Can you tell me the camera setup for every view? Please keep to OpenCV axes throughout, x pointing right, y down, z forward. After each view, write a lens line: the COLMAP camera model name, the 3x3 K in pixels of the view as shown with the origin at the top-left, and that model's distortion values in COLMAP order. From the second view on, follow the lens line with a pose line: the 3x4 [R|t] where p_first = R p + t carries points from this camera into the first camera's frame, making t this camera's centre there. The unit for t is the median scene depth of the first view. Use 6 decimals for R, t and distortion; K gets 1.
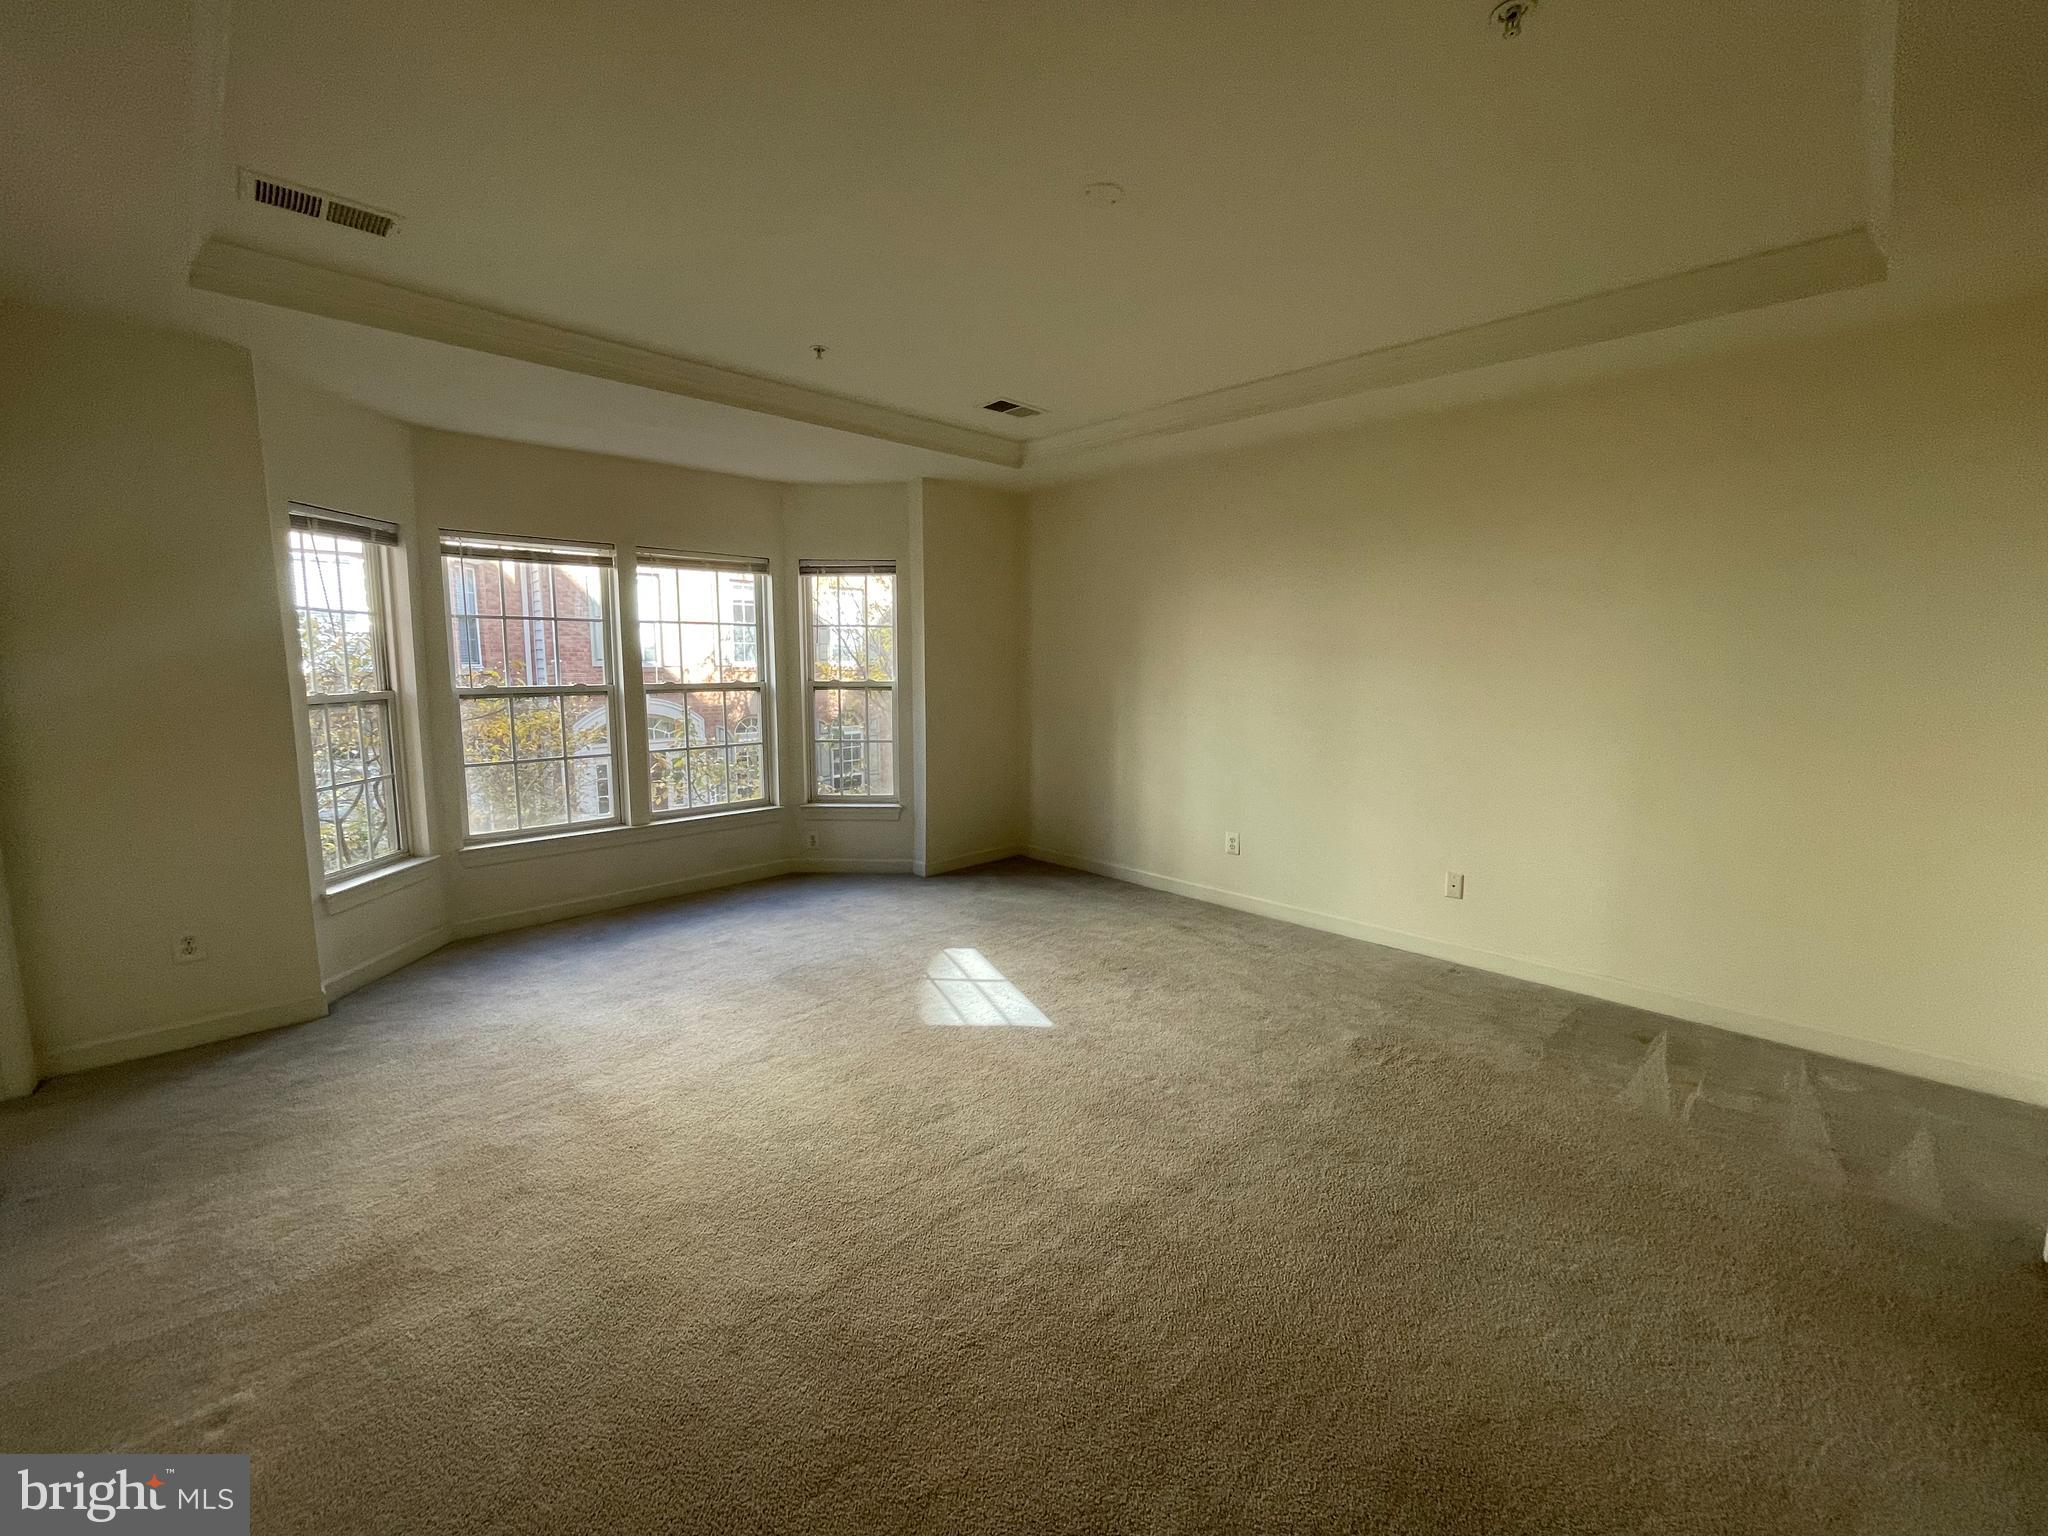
lens RADIAL K [[829.8, 0, 1010.9], [0, 829.8, 767.1], [0, 0, 1]] dist [0.003360, -0.000495]
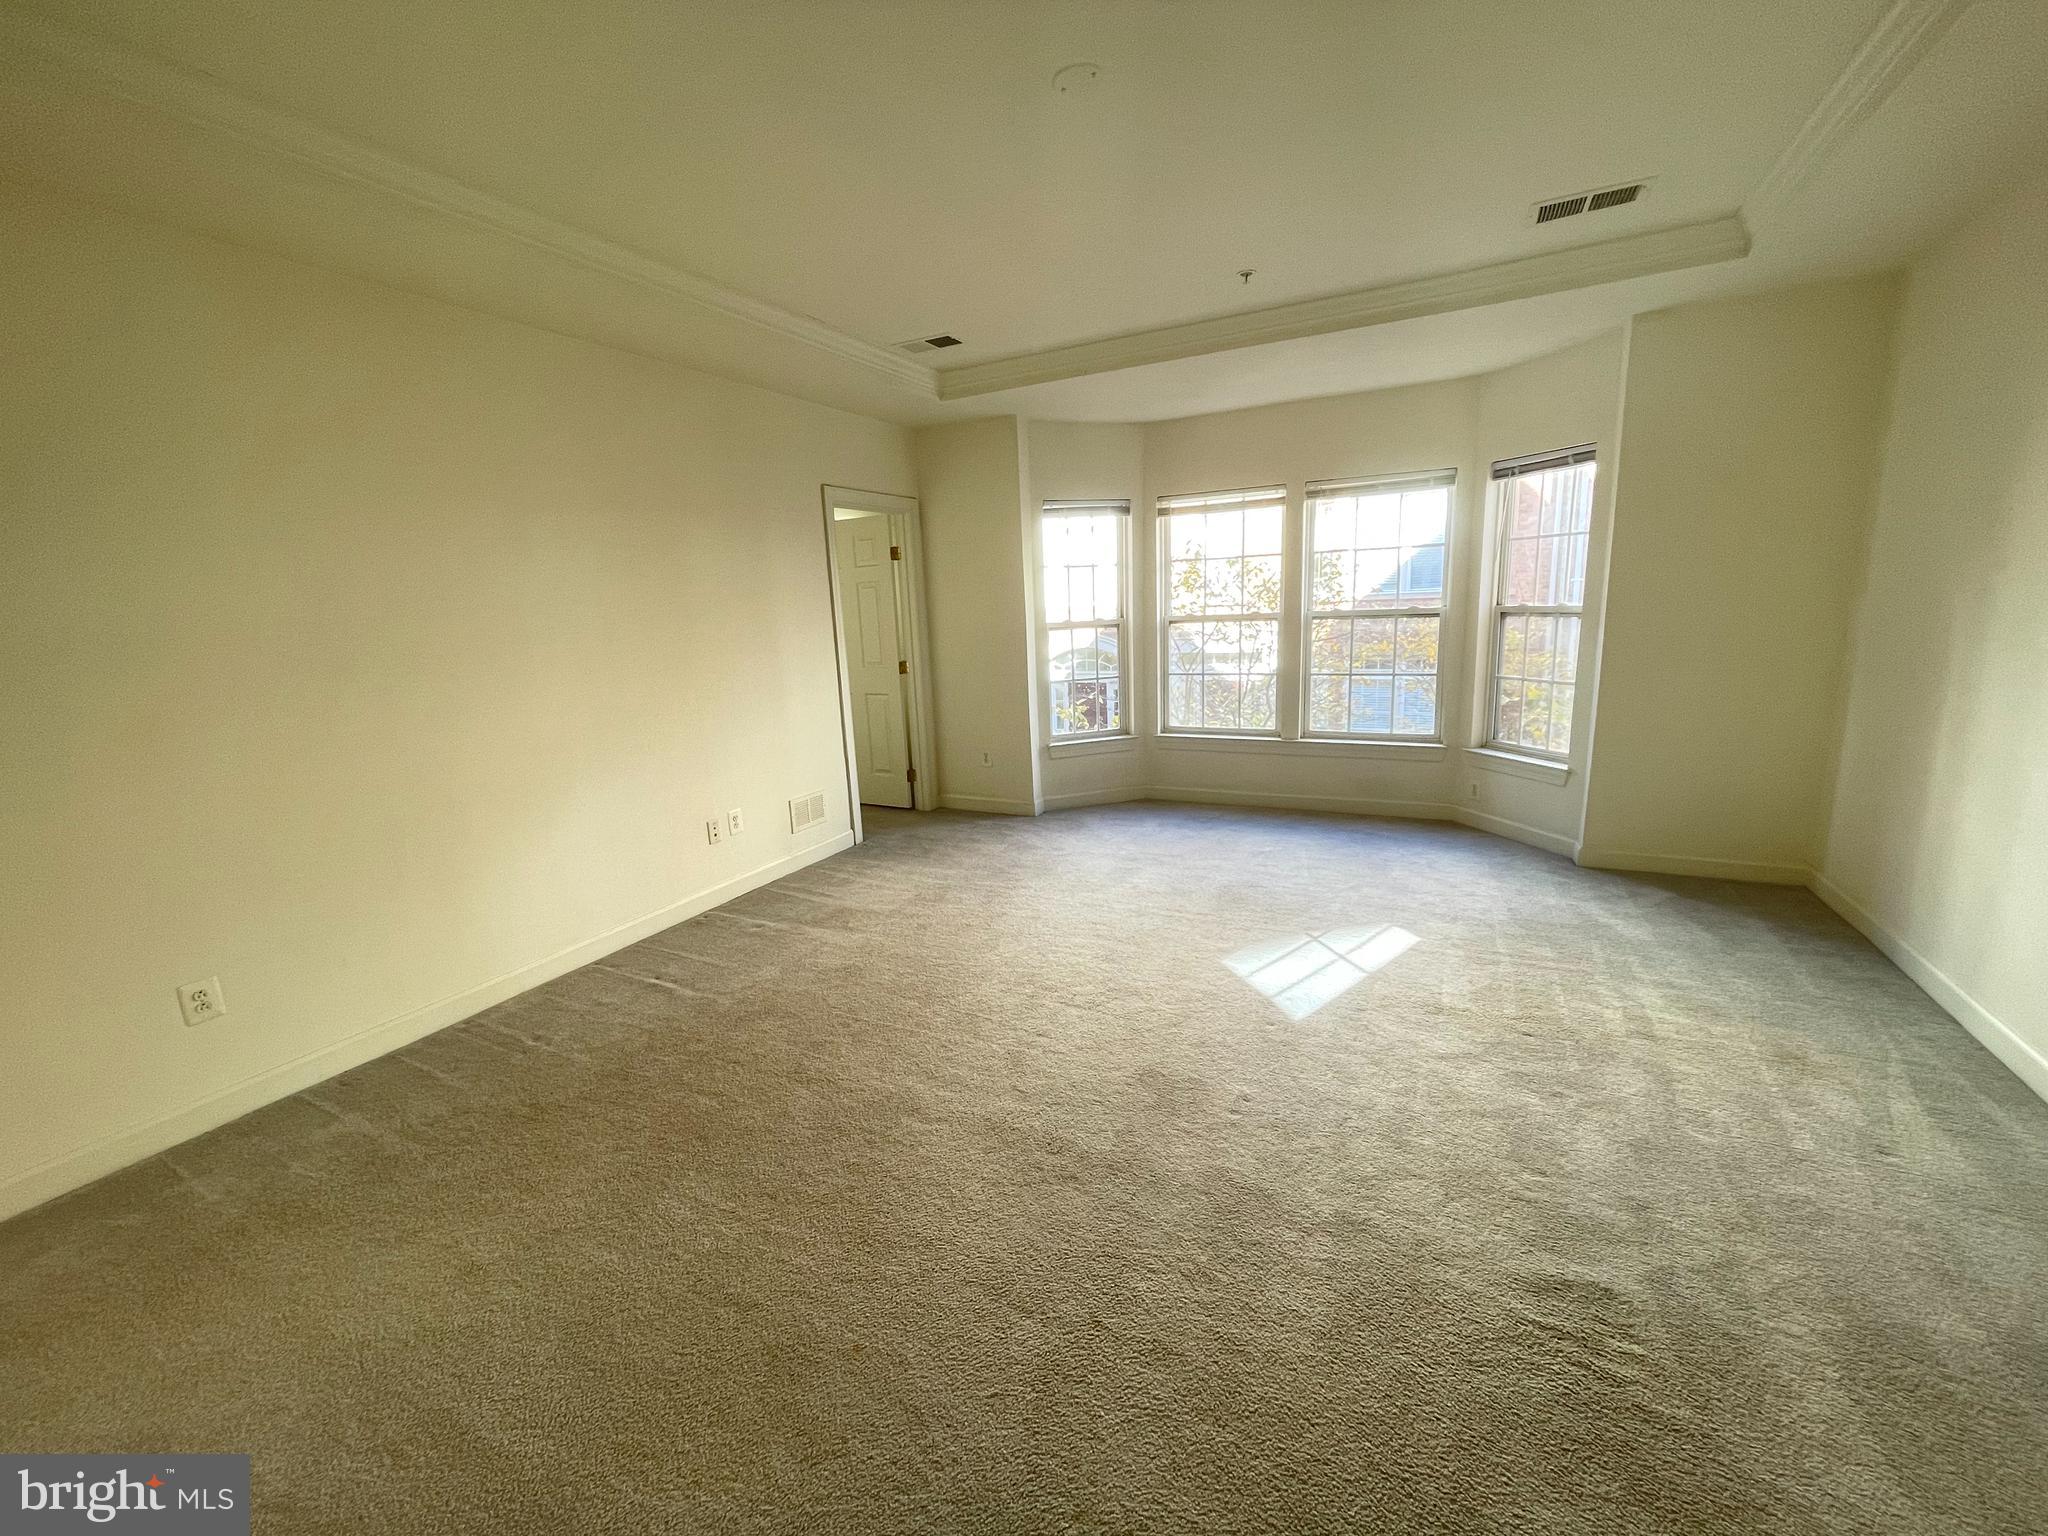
lens RADIAL K [[829.8, 0, 1029.9], [0, 829.8, 768.4], [0, 0, 1]] dist [0.003360, -0.000495]
pose [[0.321331, 0.175115, -0.930635, 0.552840], [-0.082458, 0.984195, 0.156722, -0.043396], [0.943370, 0.026379, 0.330692, 0.344583]]
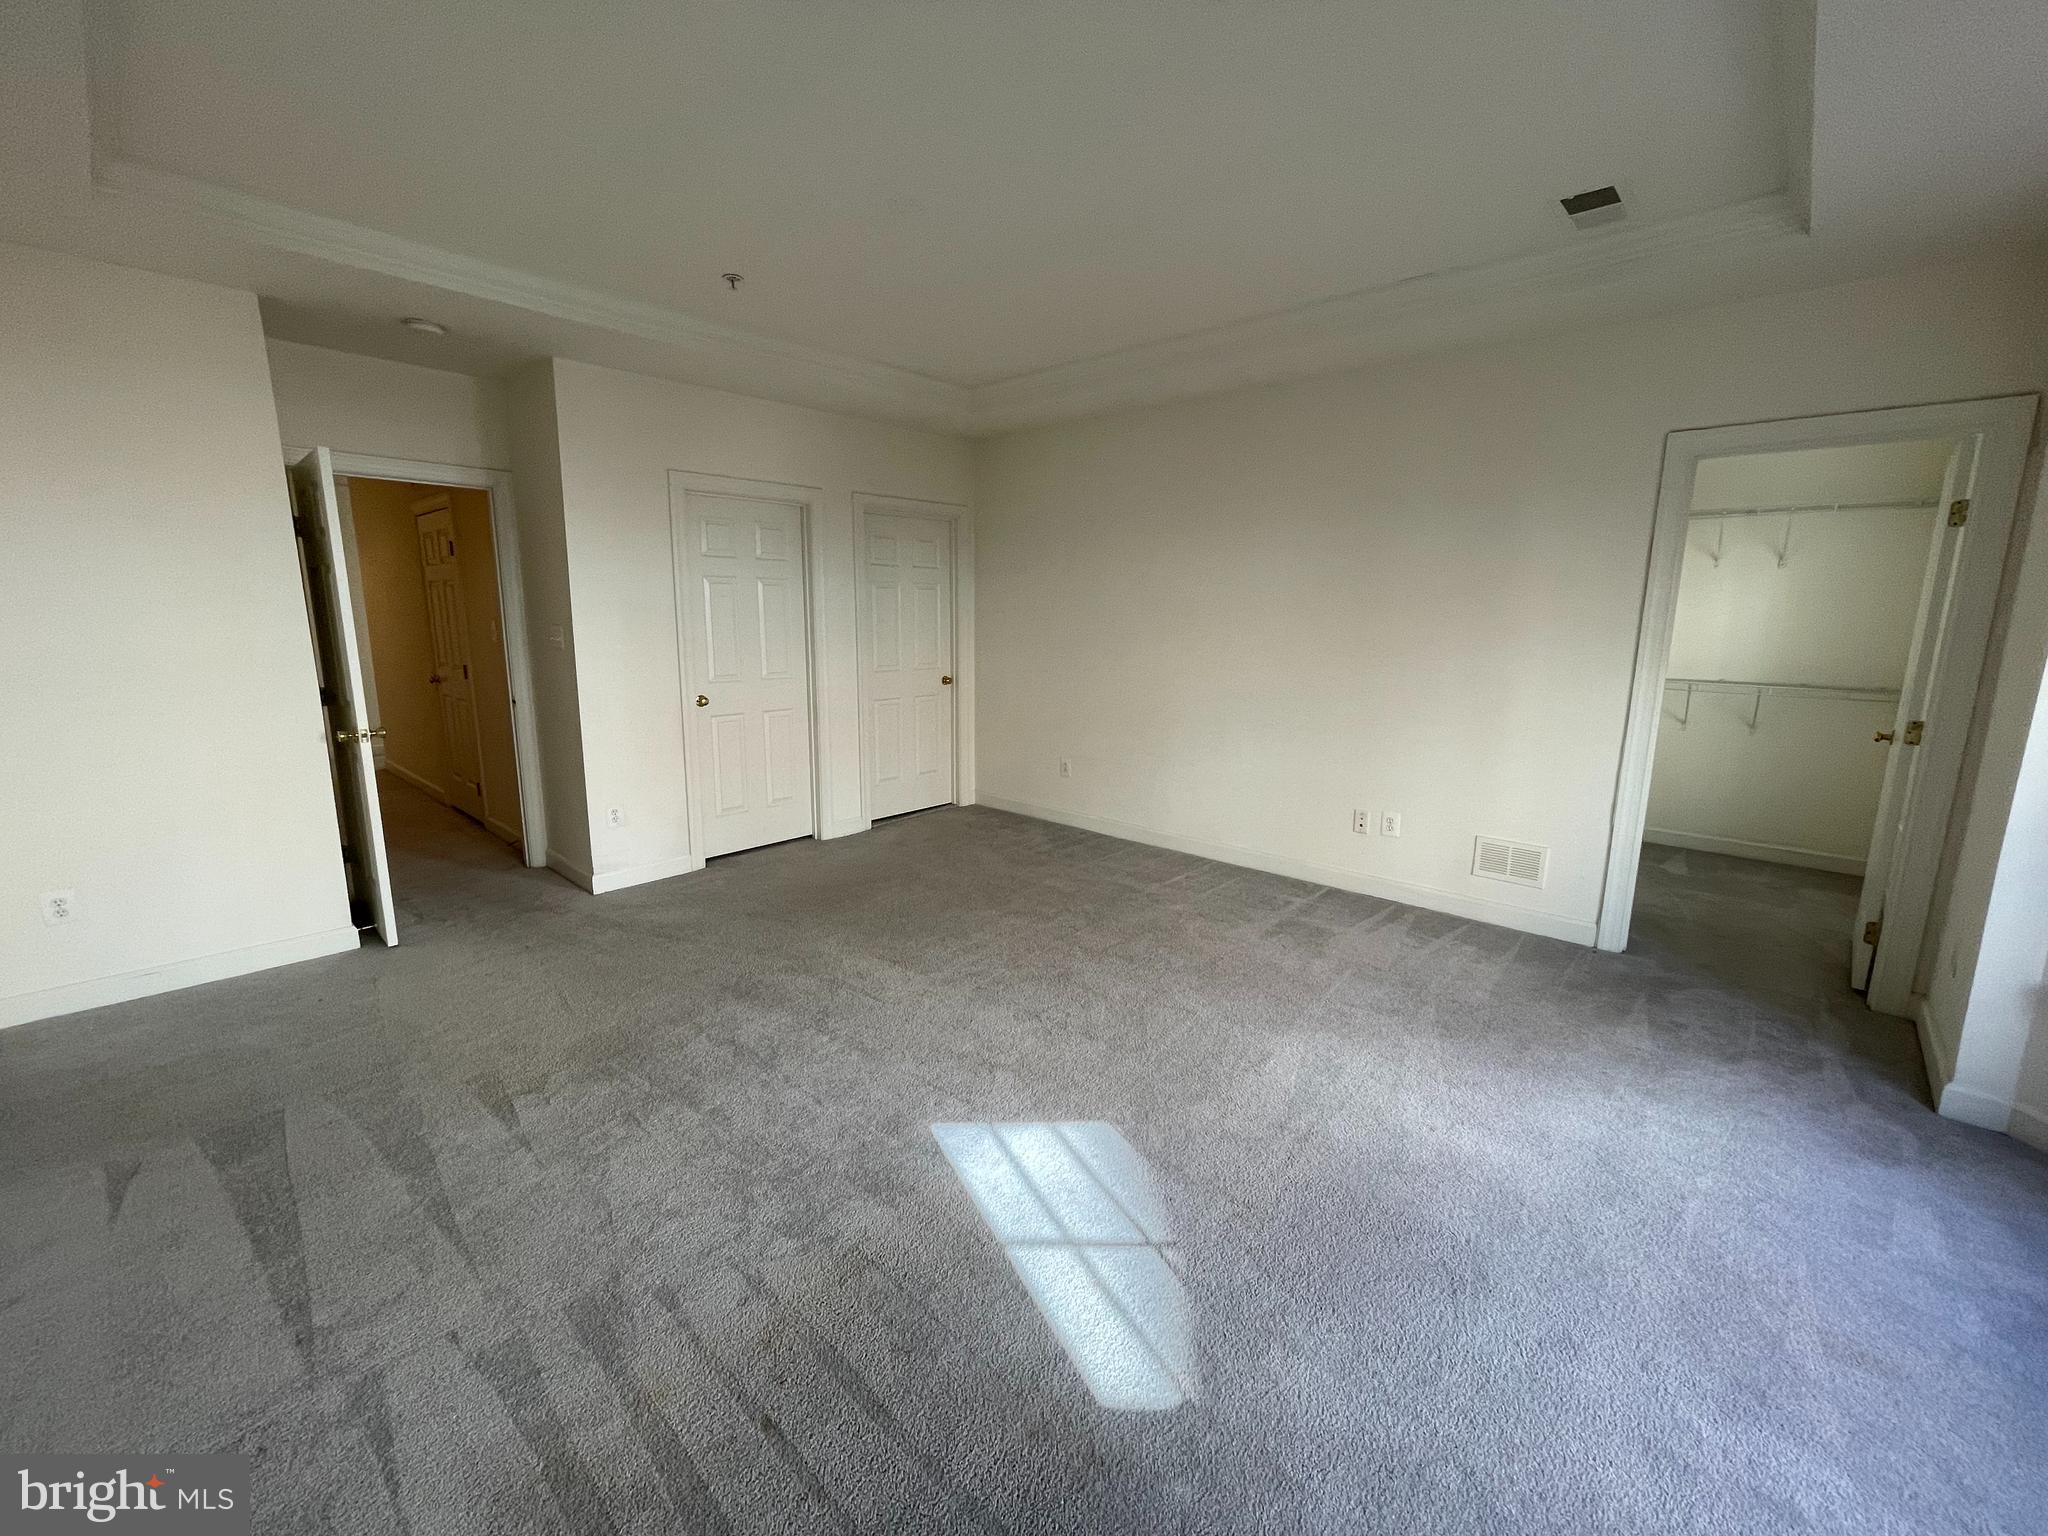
lens RADIAL K [[829.8, 0, 1014.1], [0, 829.8, 766.1], [0, 0, 1]] dist [0.003360, -0.000495]
pose [[-0.998871, 0.002273, -0.047452, 0.010175], [-0.012894, 0.948392, 0.316837, -0.161935], [0.045723, 0.317091, -0.947292, 1.220919]]
